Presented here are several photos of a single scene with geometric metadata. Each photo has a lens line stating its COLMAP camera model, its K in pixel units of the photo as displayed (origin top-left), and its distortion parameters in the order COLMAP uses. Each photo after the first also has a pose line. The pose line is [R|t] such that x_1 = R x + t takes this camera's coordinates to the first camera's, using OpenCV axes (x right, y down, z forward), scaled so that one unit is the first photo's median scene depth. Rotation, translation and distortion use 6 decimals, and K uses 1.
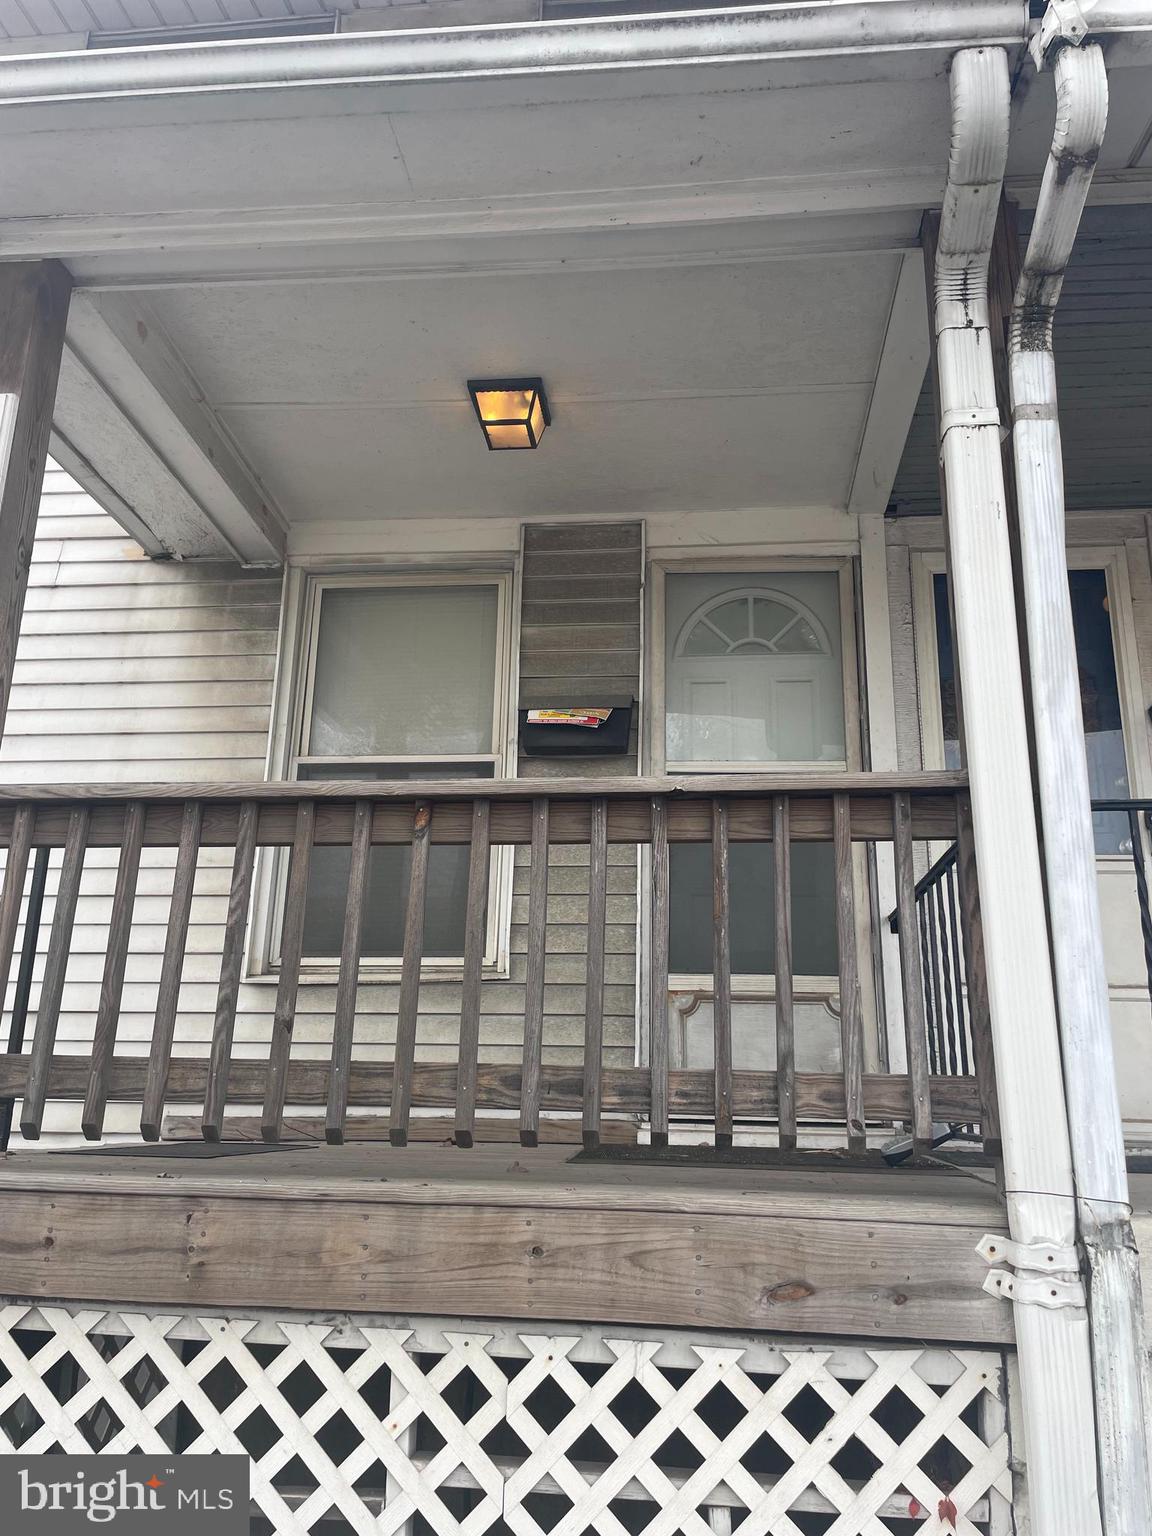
lens RADIAL K [[1137.3, 0, 590.6], [0, 1137.3, 722.4], [0, 0, 1]] dist [0.085087, -0.103478]
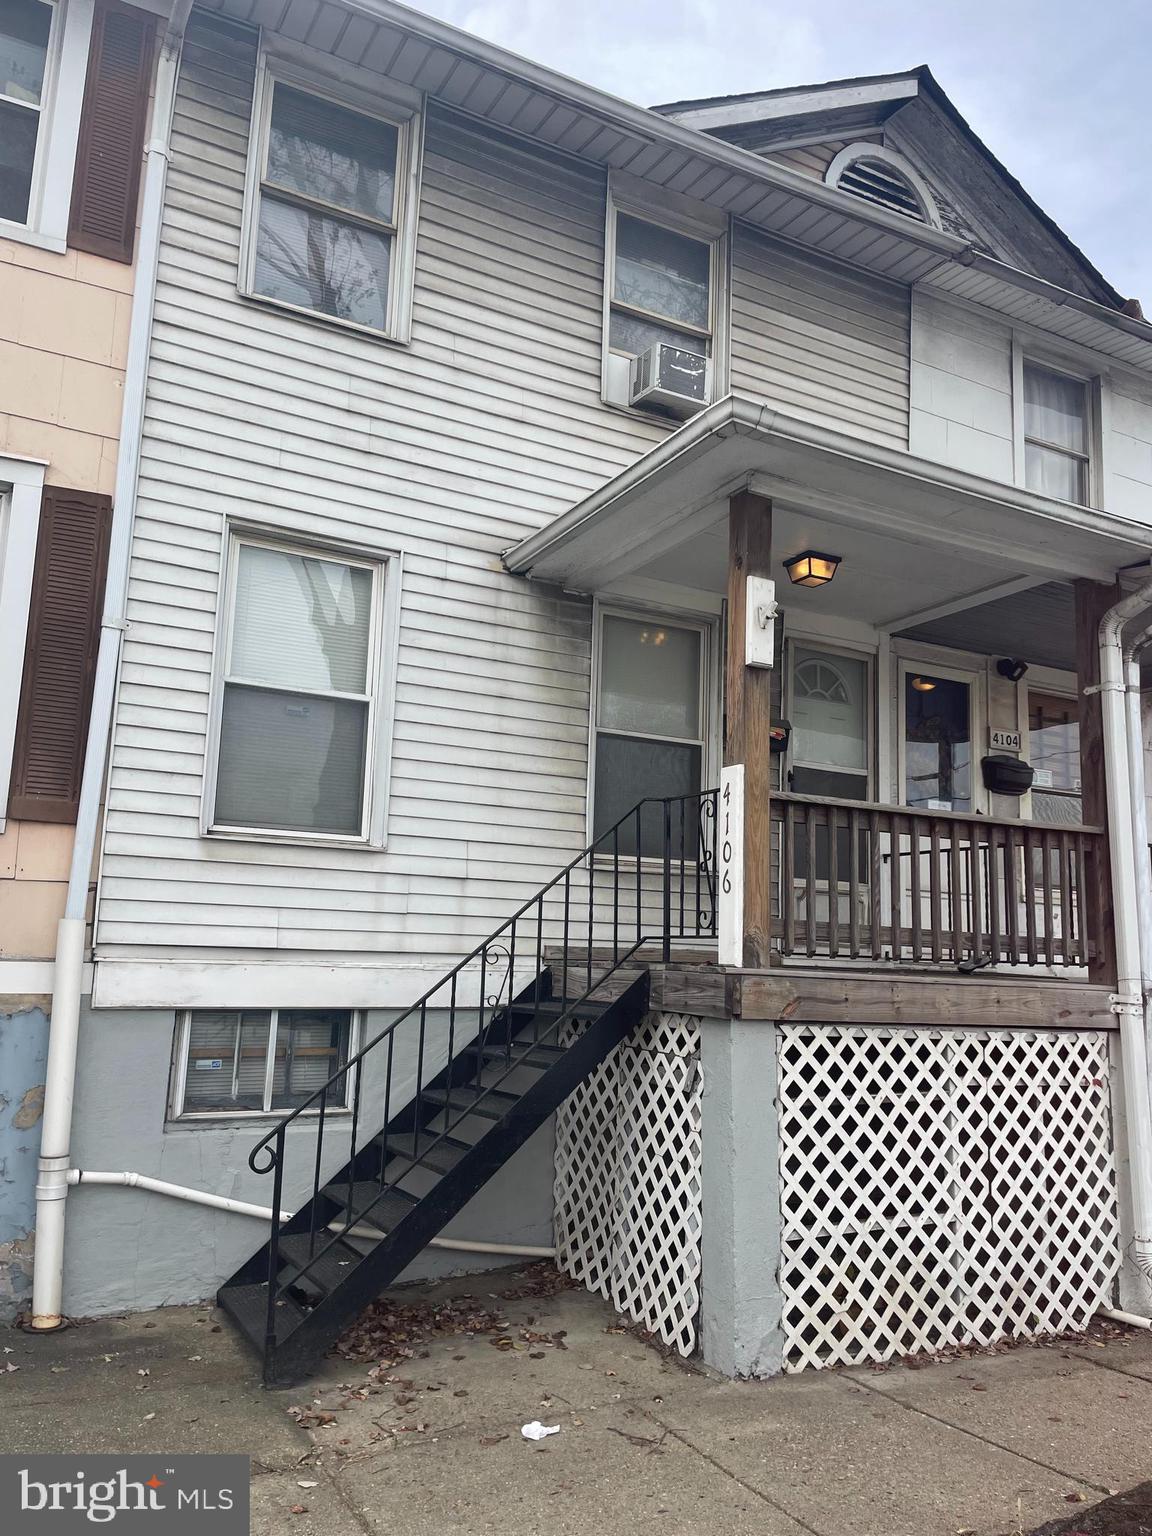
lens RADIAL K [[1125.1, 0, 574.3], [0, 1125.1, 739.6], [0, 0, 1]] dist [0.089279, -0.116058]
pose [[0.836481, 0.112216, 0.536383, -2.218178], [-0.188532, 0.977989, 0.089409, -0.170076], [-0.514544, -0.175915, 0.839225, -0.557325]]
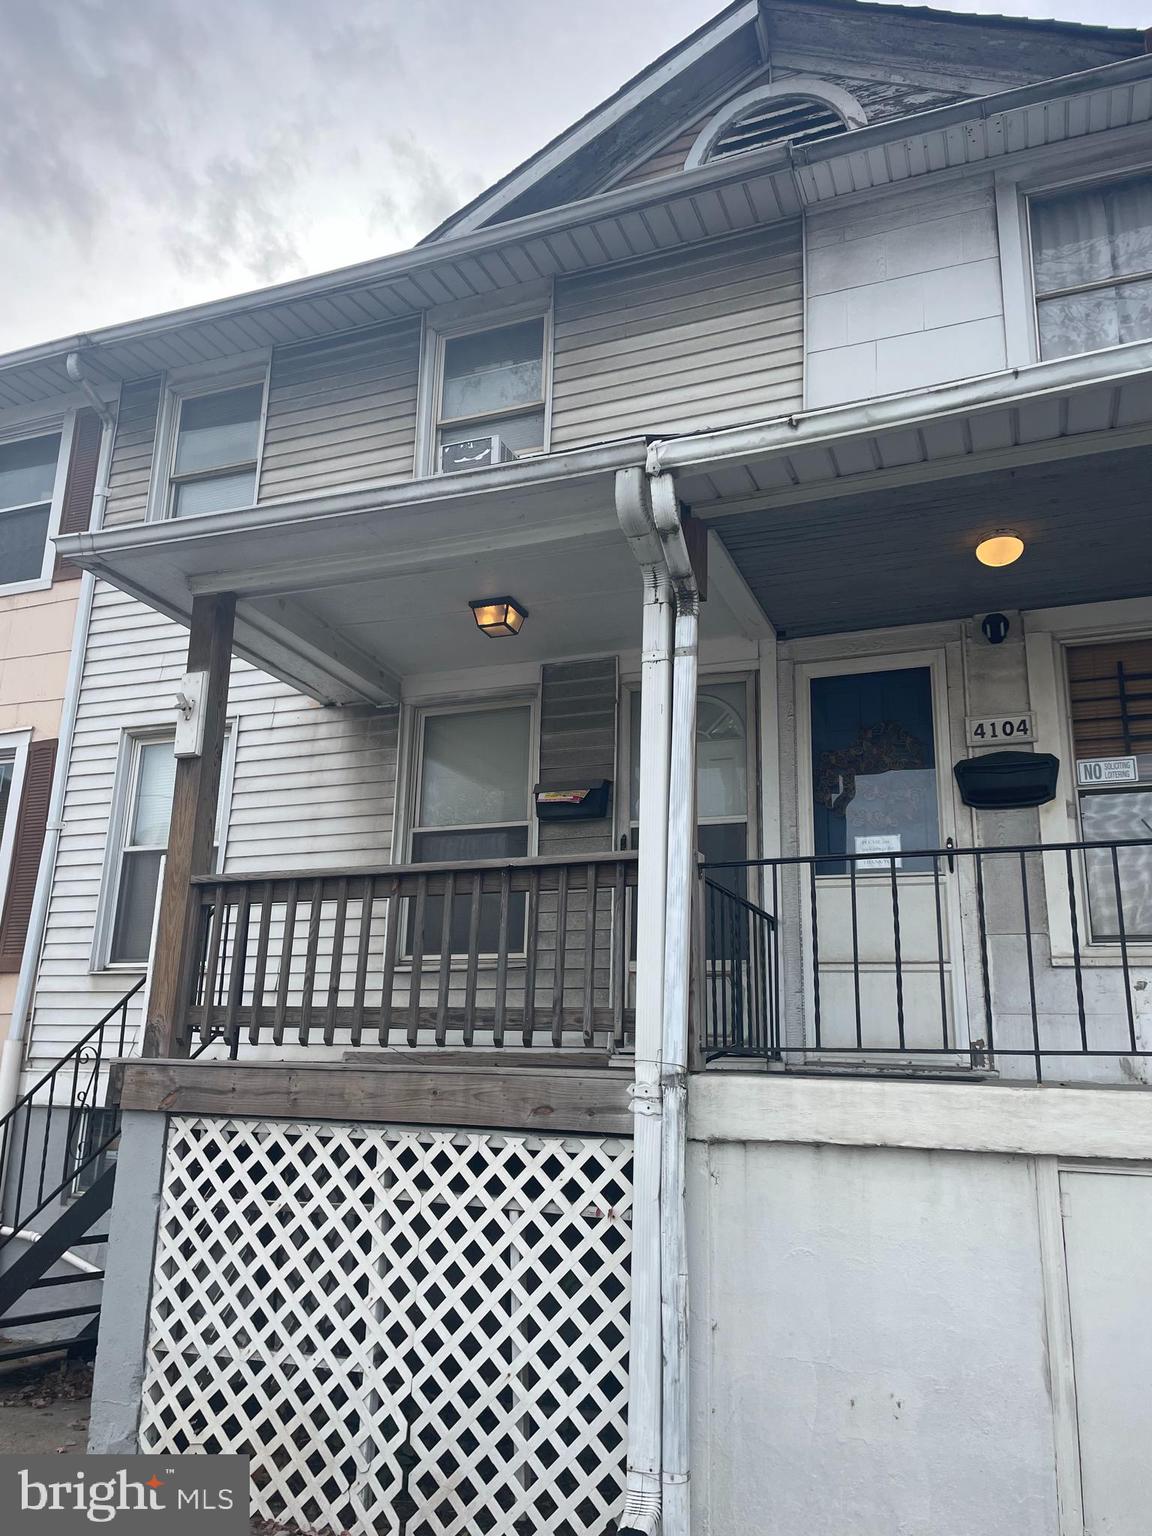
lens RADIAL K [[1125.1, 0, 574.3], [0, 1125.1, 739.6], [0, 0, 1]] dist [0.089279, -0.116058]
pose [[0.961504, -0.073527, -0.264772, 0.759272], [0.078336, 0.996898, 0.007638, -0.172786], [0.263389, -0.028085, 0.964281, -0.873662]]
